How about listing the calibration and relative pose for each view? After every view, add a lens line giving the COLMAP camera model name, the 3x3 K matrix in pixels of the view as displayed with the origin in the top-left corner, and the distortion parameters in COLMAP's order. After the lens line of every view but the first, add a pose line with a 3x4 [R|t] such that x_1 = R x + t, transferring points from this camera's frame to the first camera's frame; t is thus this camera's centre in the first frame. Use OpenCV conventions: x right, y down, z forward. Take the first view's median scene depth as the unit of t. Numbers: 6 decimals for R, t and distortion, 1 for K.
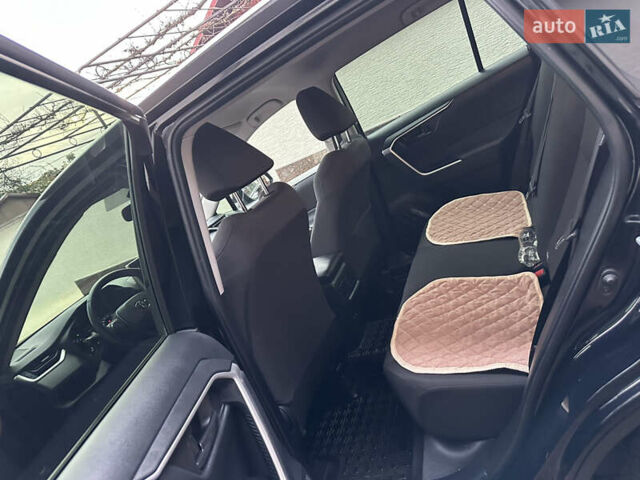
lens RADIAL K [[432.9, 0, 325.9], [0, 432.9, 237.7], [0, 0, 1]] dist [0.064990, -0.103338]
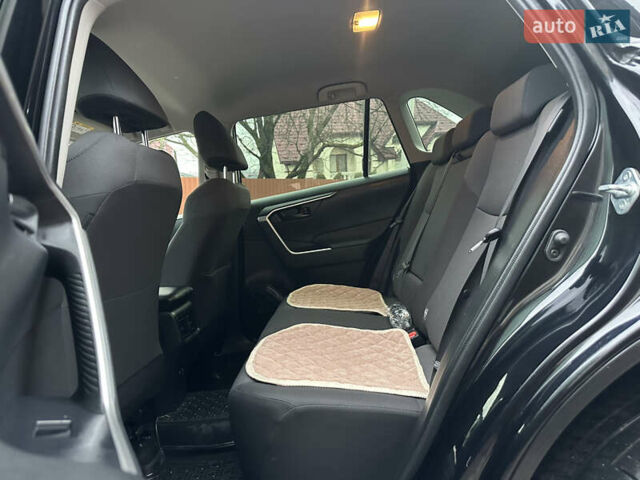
lens RADIAL K [[432.9, 0, 325.9], [0, 432.9, 237.7], [0, 0, 1]] dist [0.064990, -0.103338]
pose [[0.890692, 0.329653, 0.313043, -0.024390], [-0.215441, 0.912451, -0.347877, 0.167550], [-0.400315, 0.242409, 0.883734, 0.128202]]
